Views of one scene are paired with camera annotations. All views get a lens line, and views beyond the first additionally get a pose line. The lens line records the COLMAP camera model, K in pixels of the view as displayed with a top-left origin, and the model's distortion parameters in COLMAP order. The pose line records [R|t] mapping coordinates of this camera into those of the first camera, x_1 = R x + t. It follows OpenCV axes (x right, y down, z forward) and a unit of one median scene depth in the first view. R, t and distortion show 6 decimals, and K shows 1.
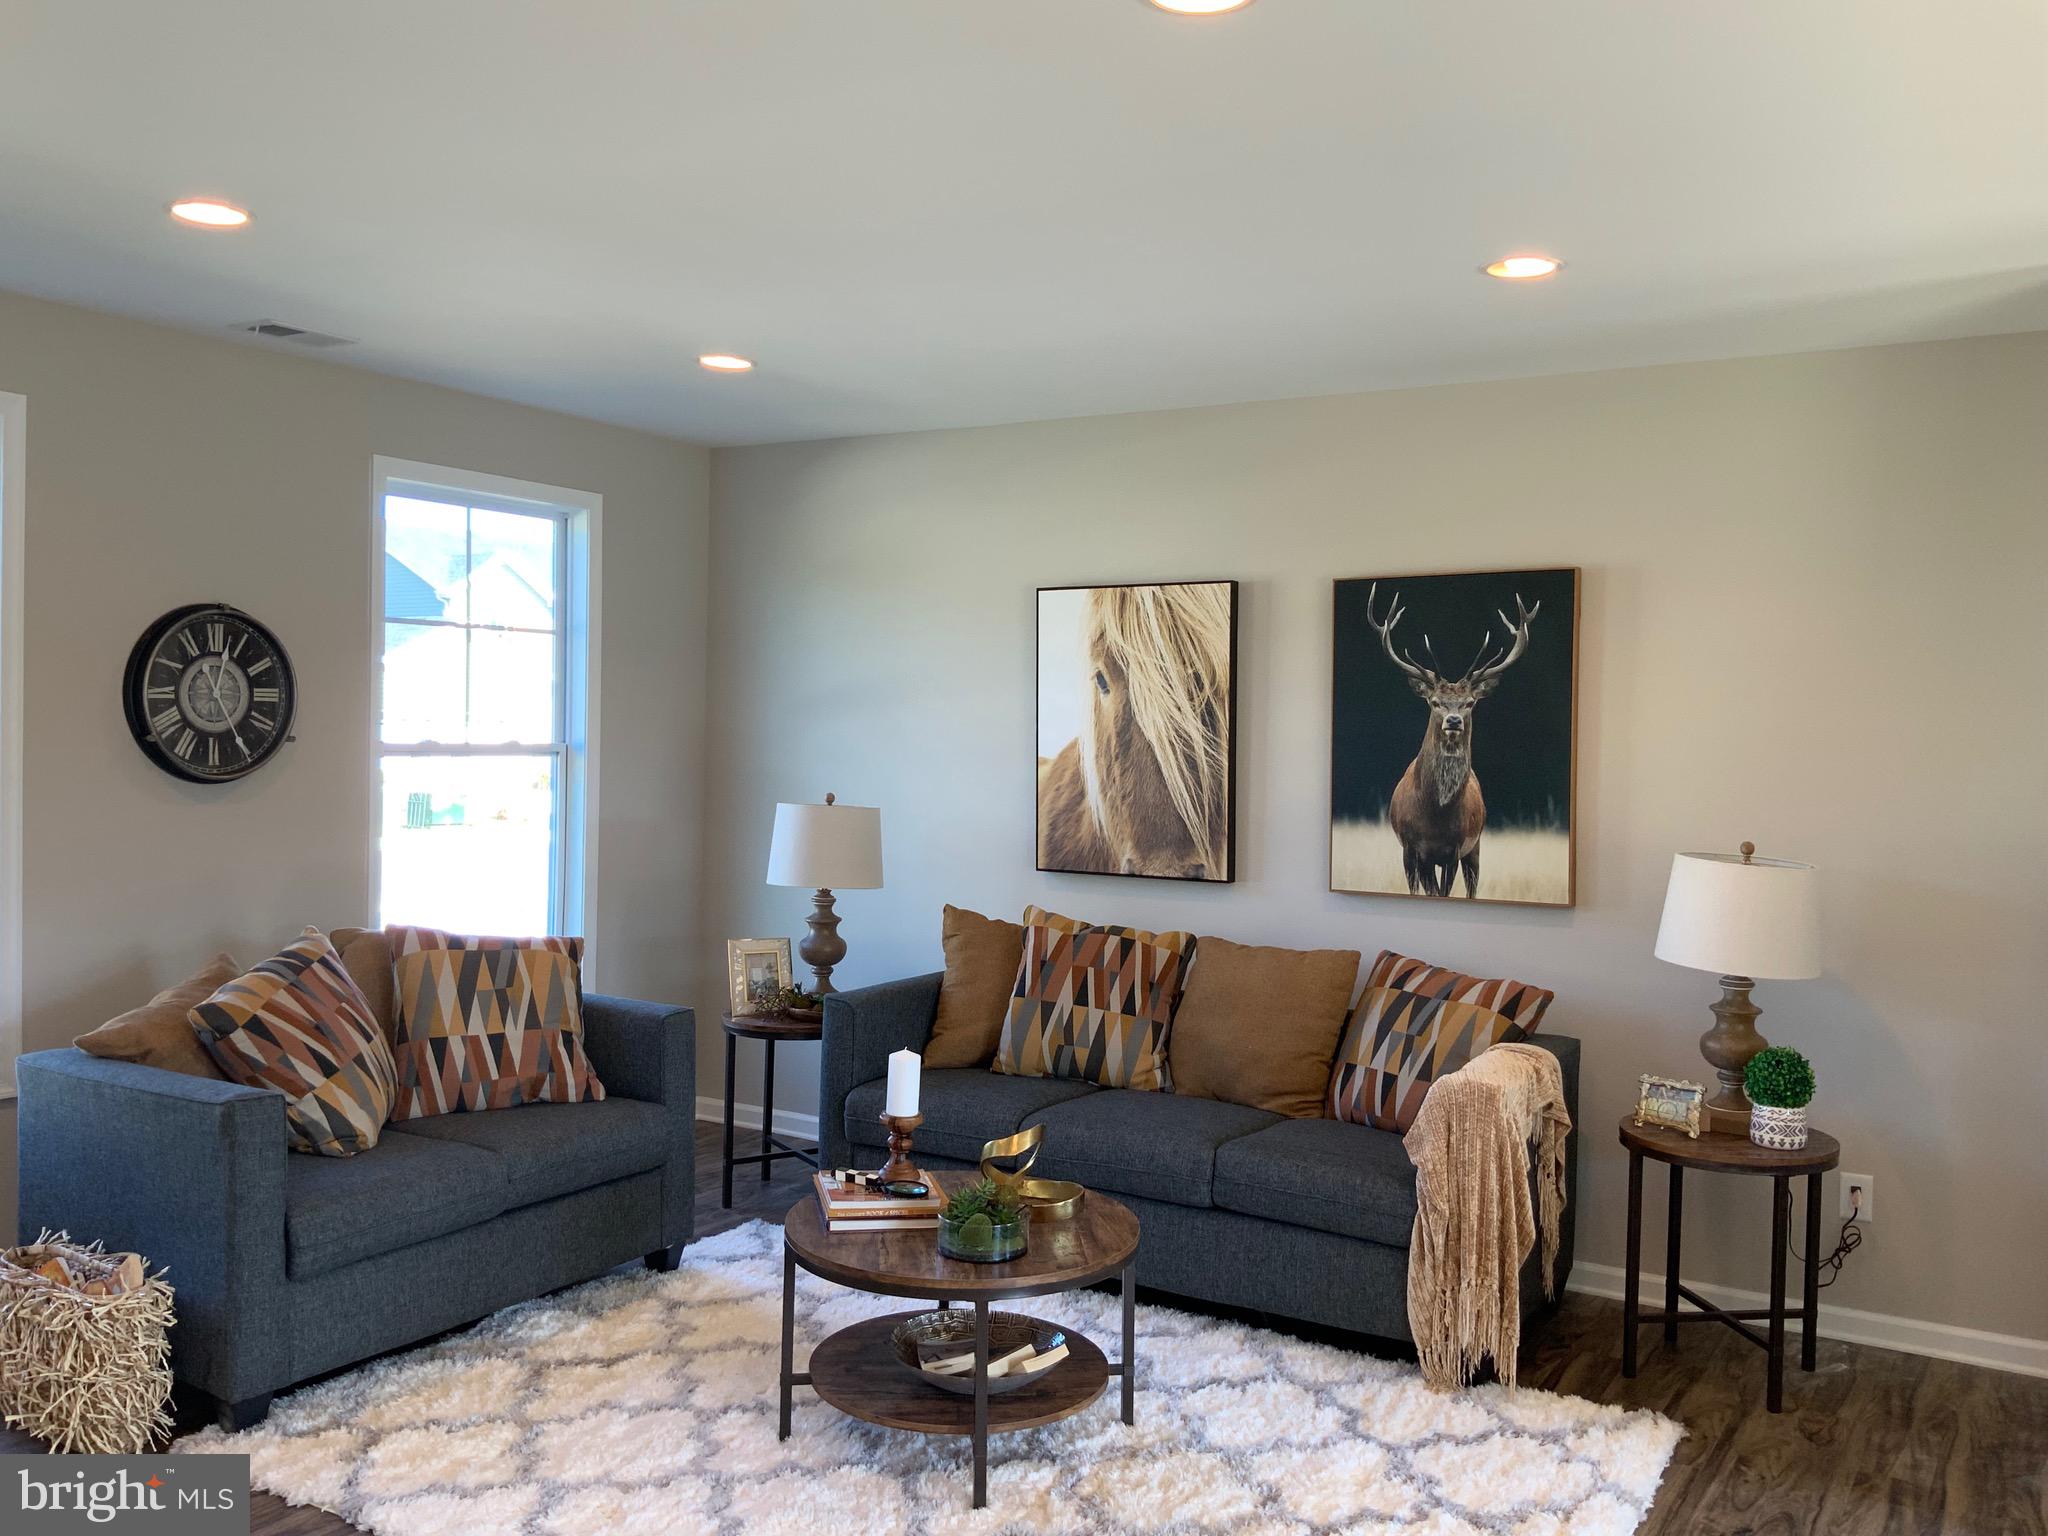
lens RADIAL K [[1688.2, 0, 1021.0], [0, 1688.2, 771.5], [0, 0, 1]] dist [0.115728, -0.249474]
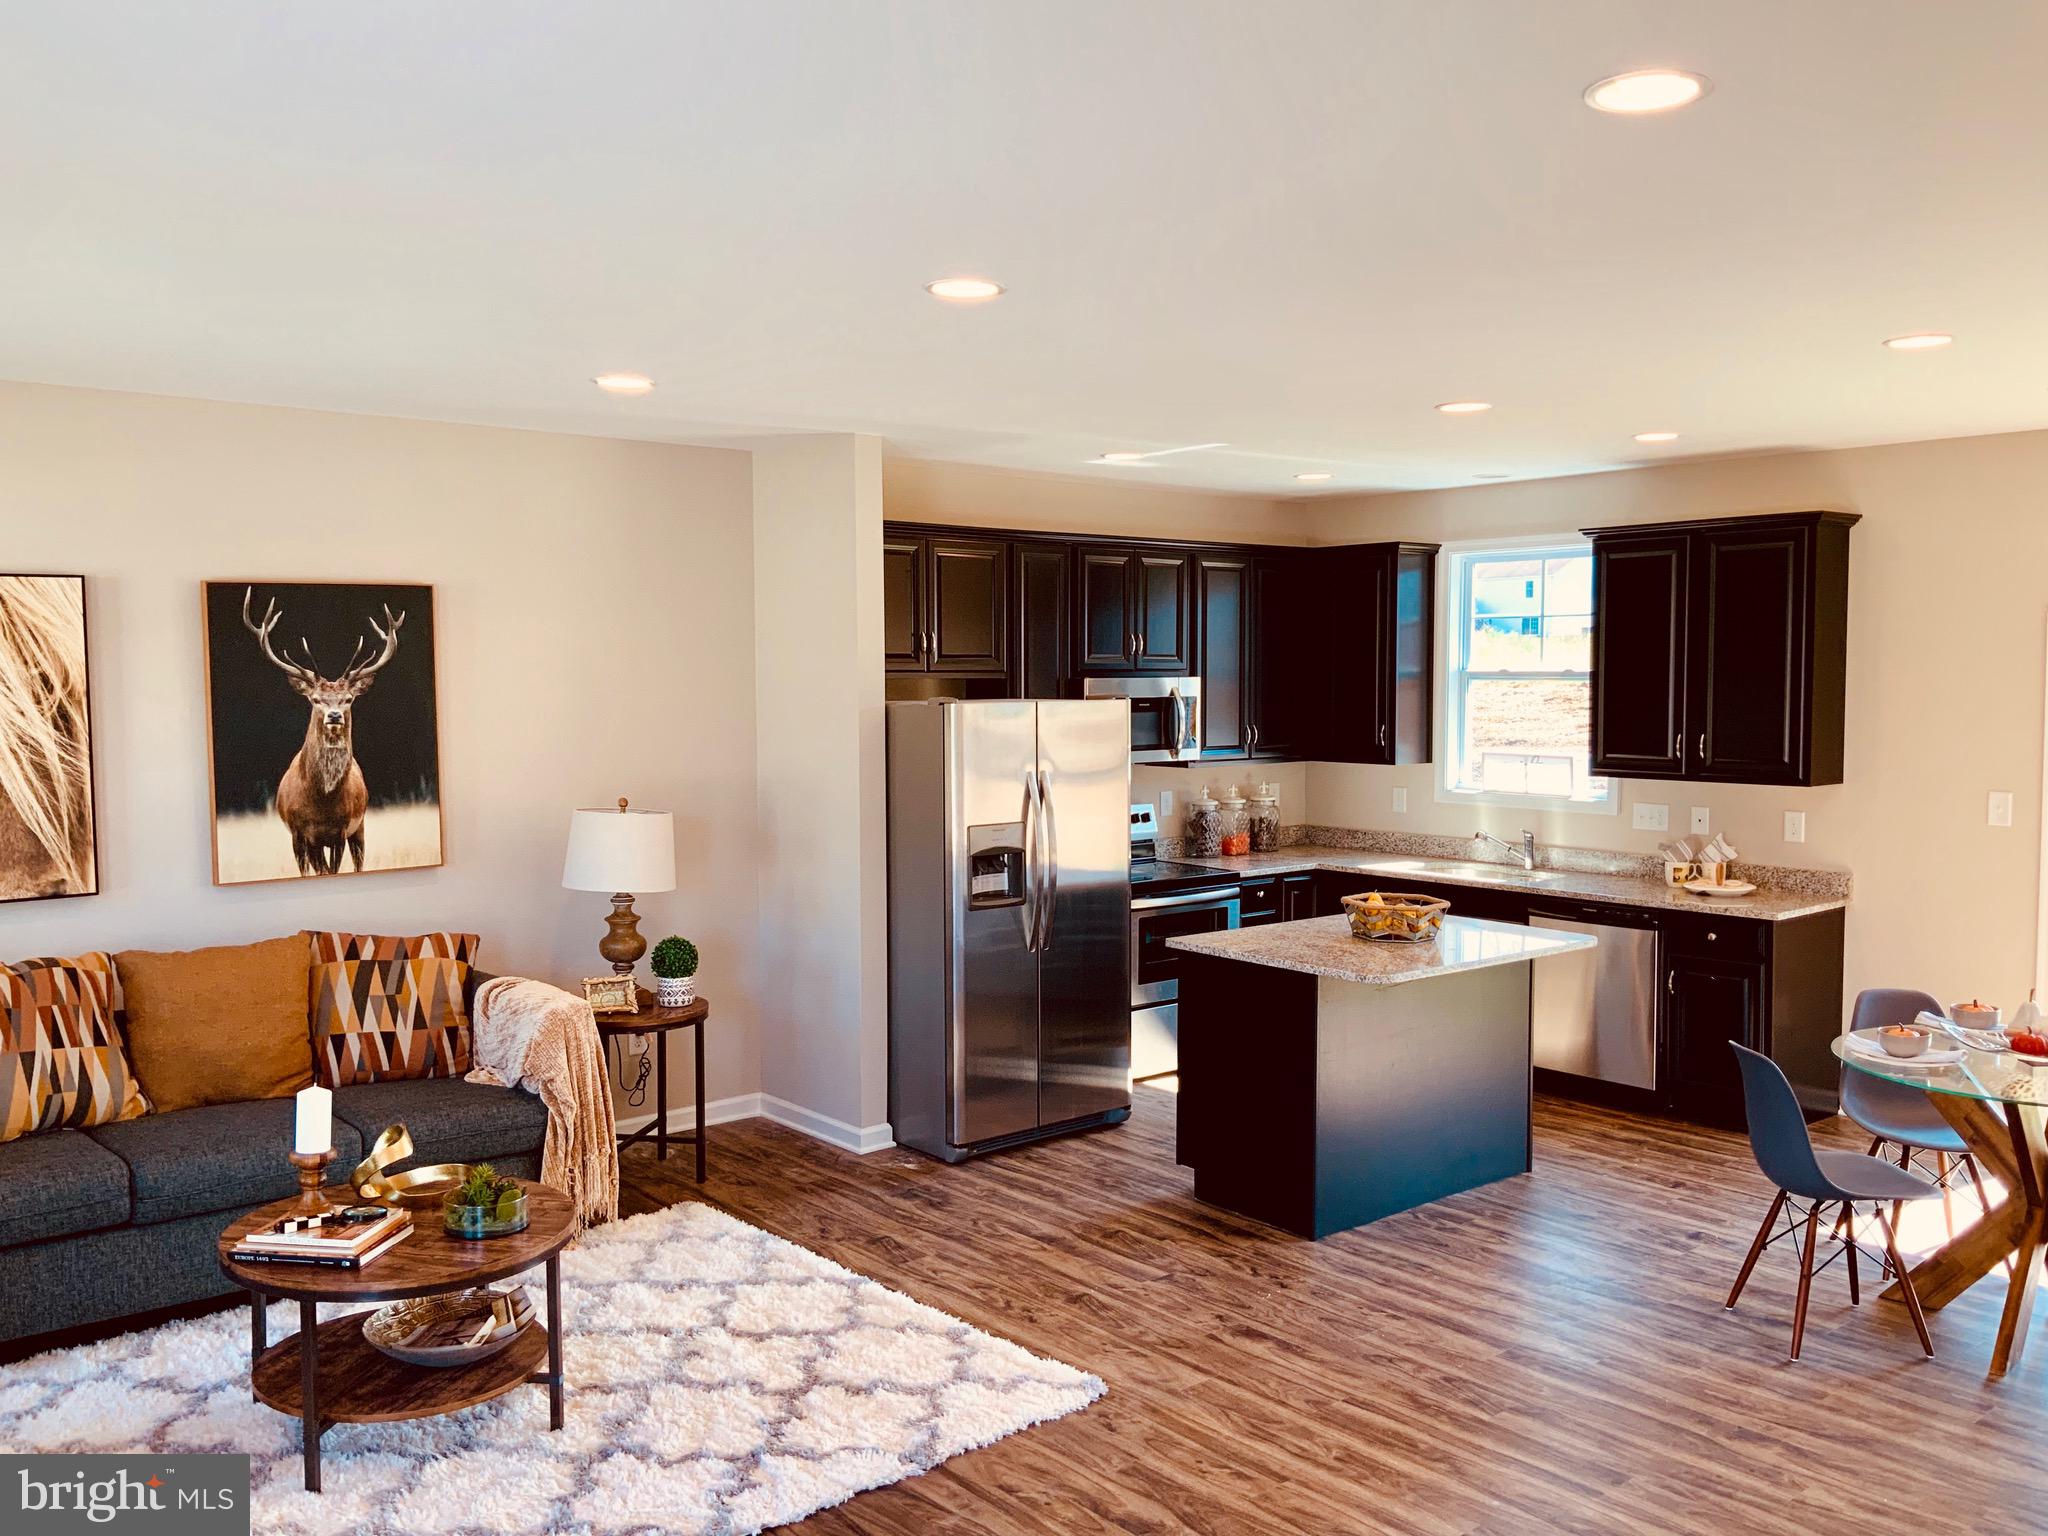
lens RADIAL K [[1688.2, 0, 1021.0], [0, 1688.2, 771.5], [0, 0, 1]] dist [0.115728, -0.249474]
pose [[0.311642, -0.080481, 0.946785, -0.667161], [0.033021, 0.996722, 0.073857, -0.061144], [-0.949626, 0.008247, 0.313278, 0.222392]]
